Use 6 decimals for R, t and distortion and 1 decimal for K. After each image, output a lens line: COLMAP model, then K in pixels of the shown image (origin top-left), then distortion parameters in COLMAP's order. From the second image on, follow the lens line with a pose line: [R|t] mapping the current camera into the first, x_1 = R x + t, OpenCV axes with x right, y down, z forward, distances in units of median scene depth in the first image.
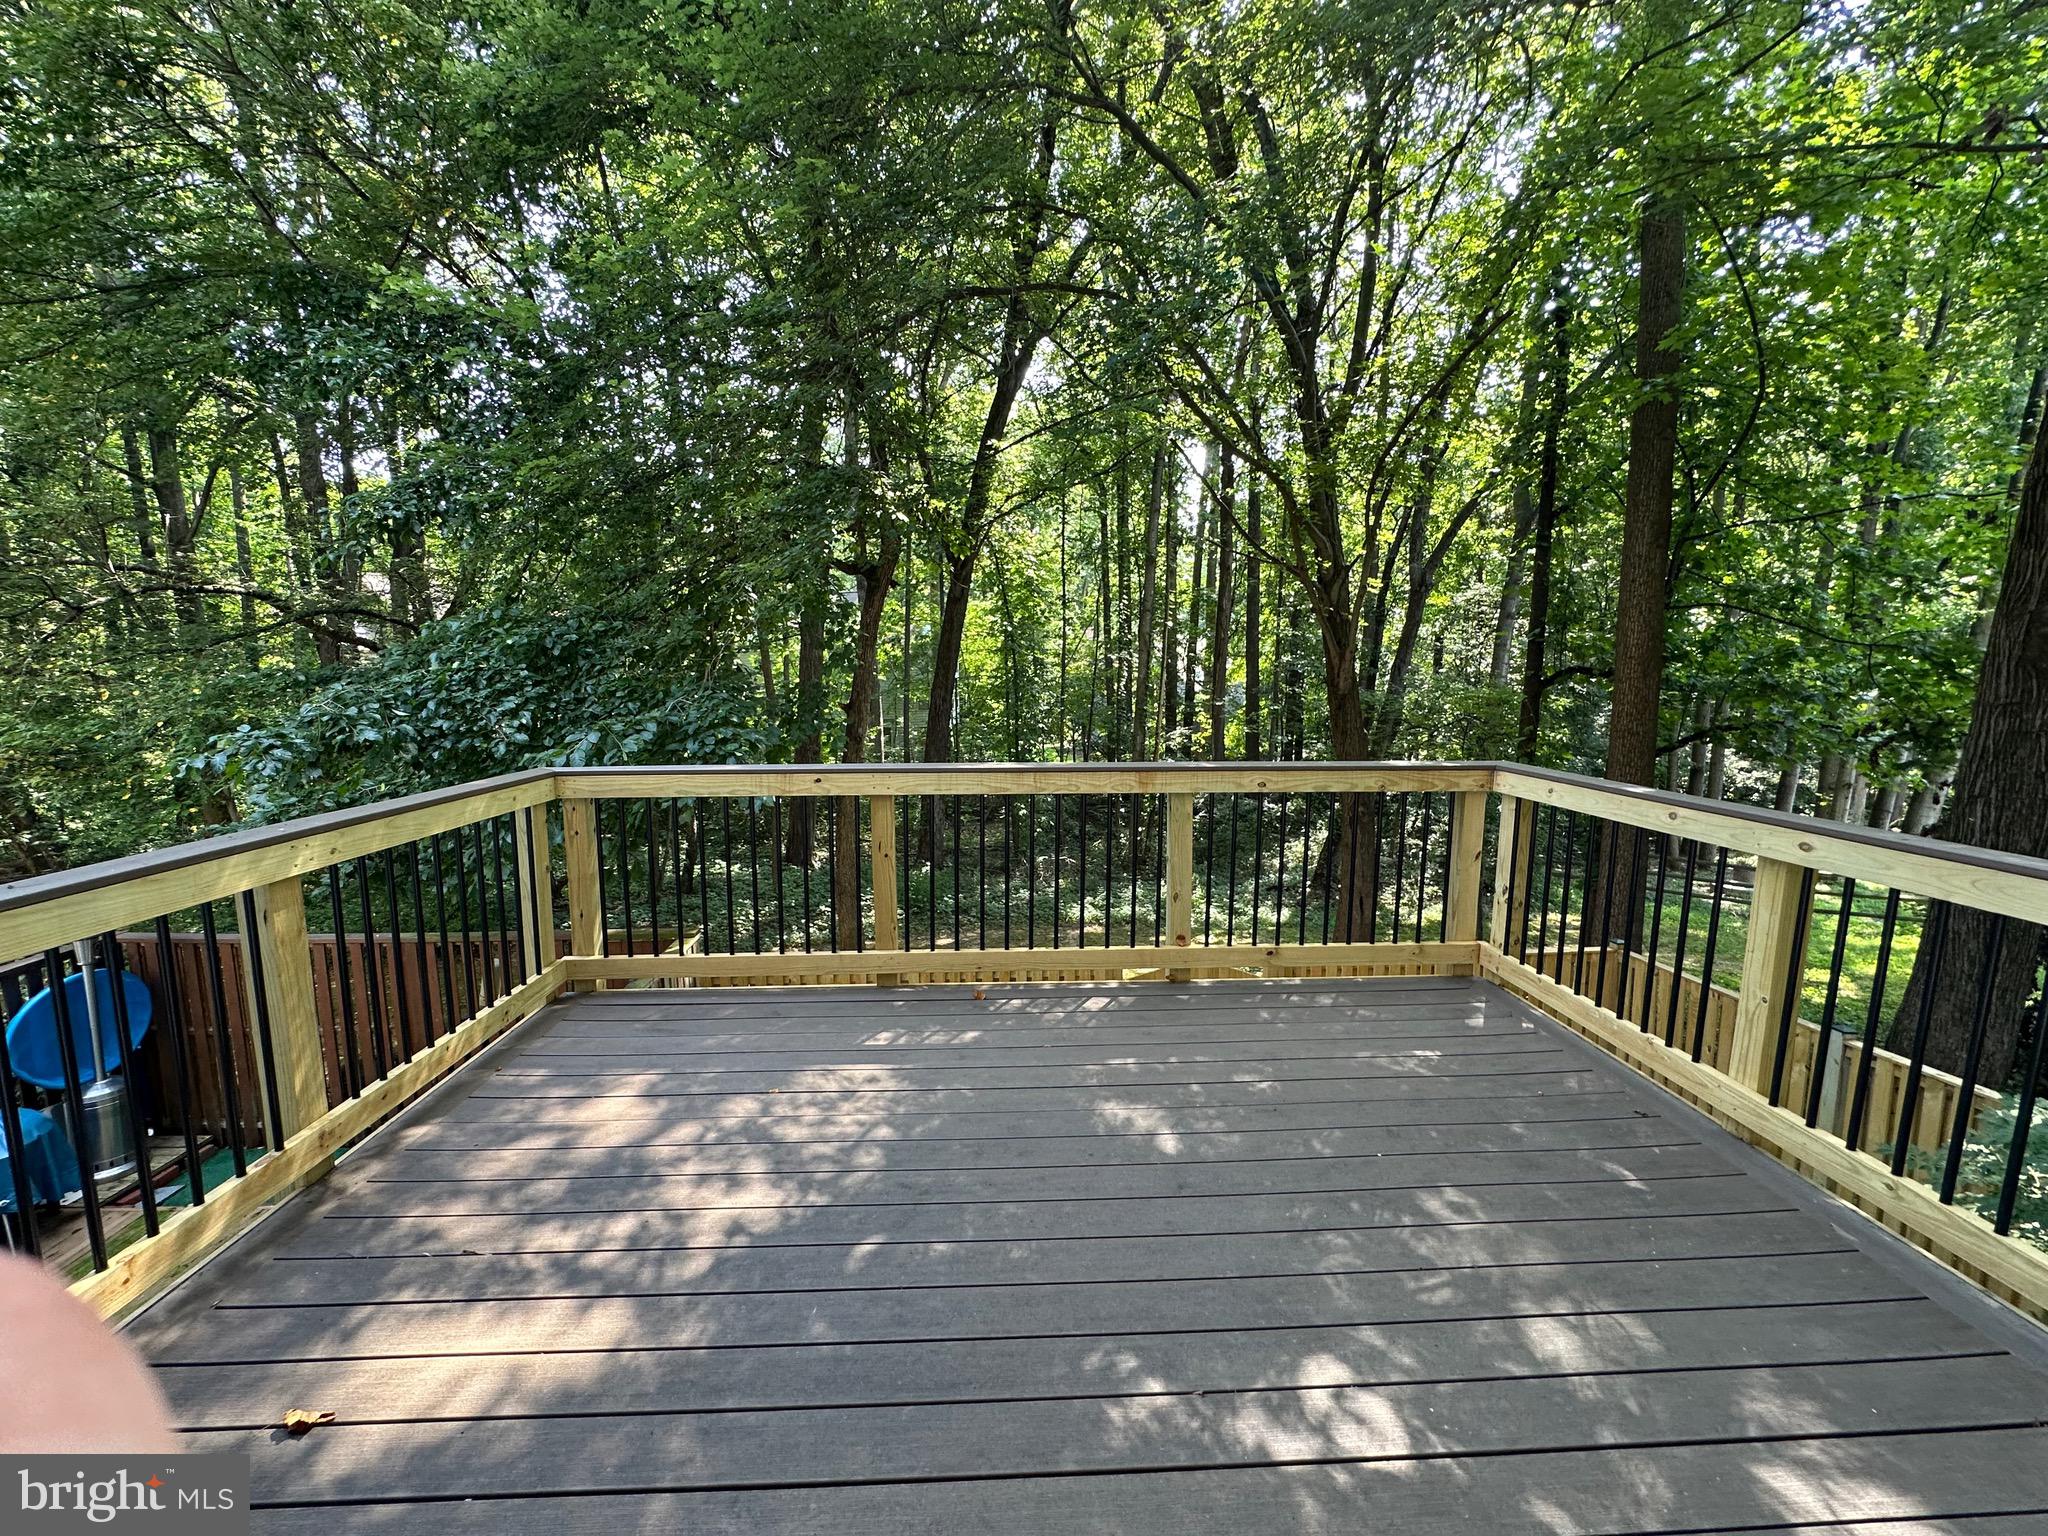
lens RADIAL K [[814.9, 0, 1024.0], [0, 814.9, 768.0], [0, 0, 1]] dist [0.000511, 0.000023]
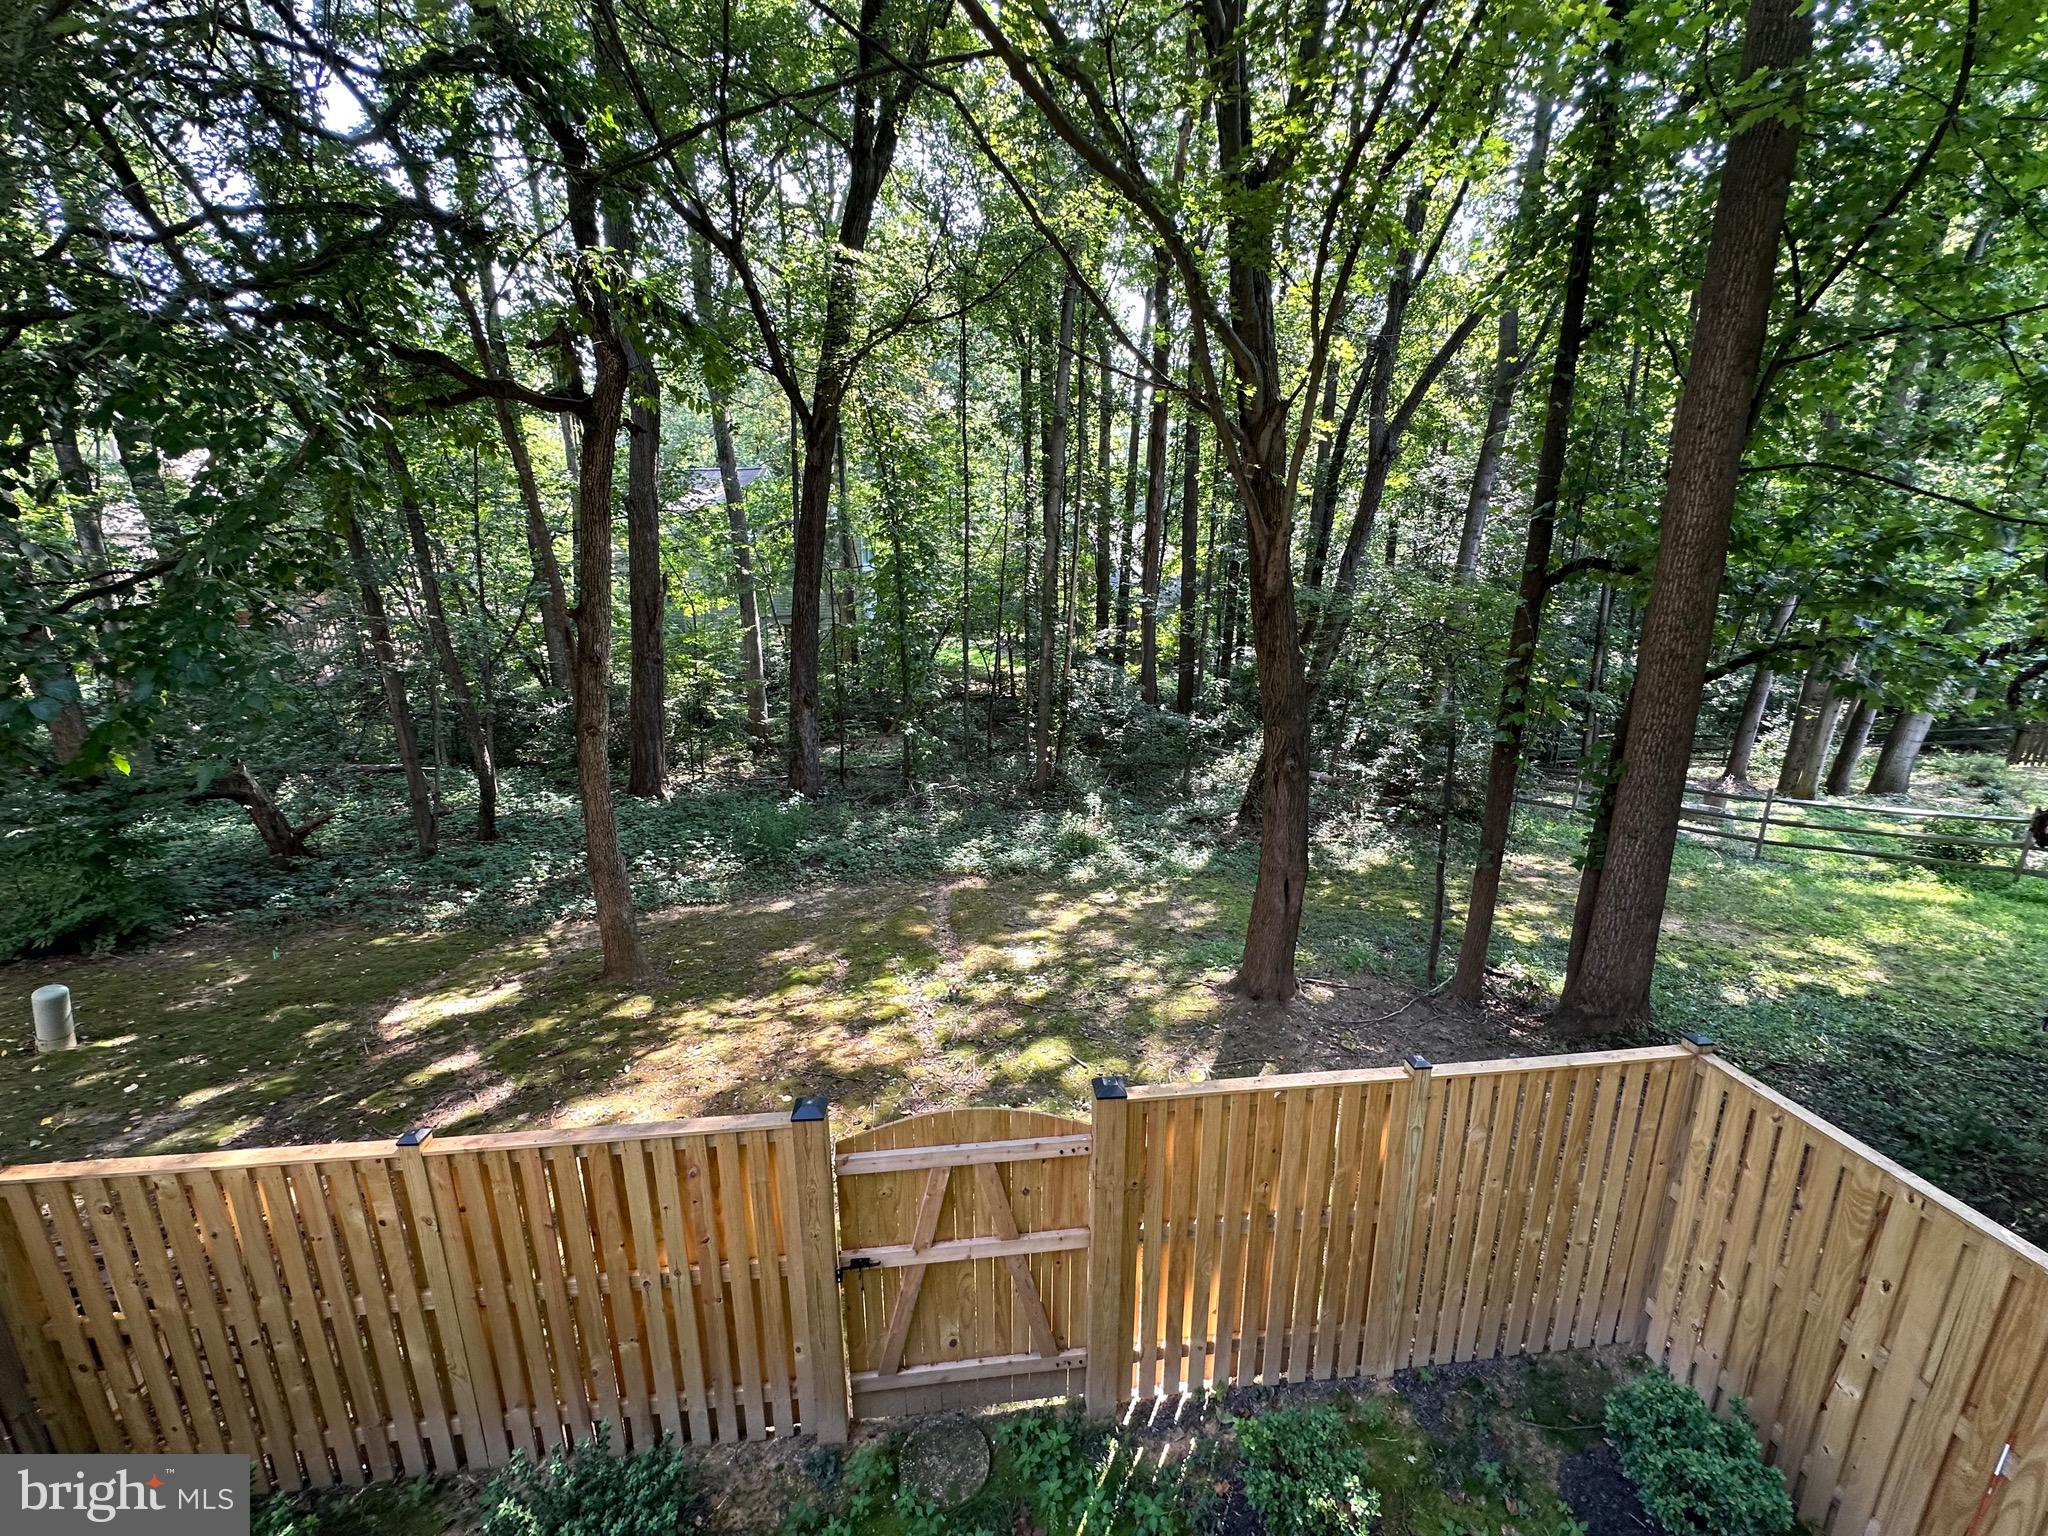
lens RADIAL K [[814.9, 0, 1024.0], [0, 814.9, 768.0], [0, 0, 1]] dist [0.000511, 0.000023]
pose [[0.998232, -0.010162, 0.058568, 0.063754], [0.002450, 0.991474, 0.130283, -0.017035], [-0.059392, -0.129909, 0.989745, 0.139744]]
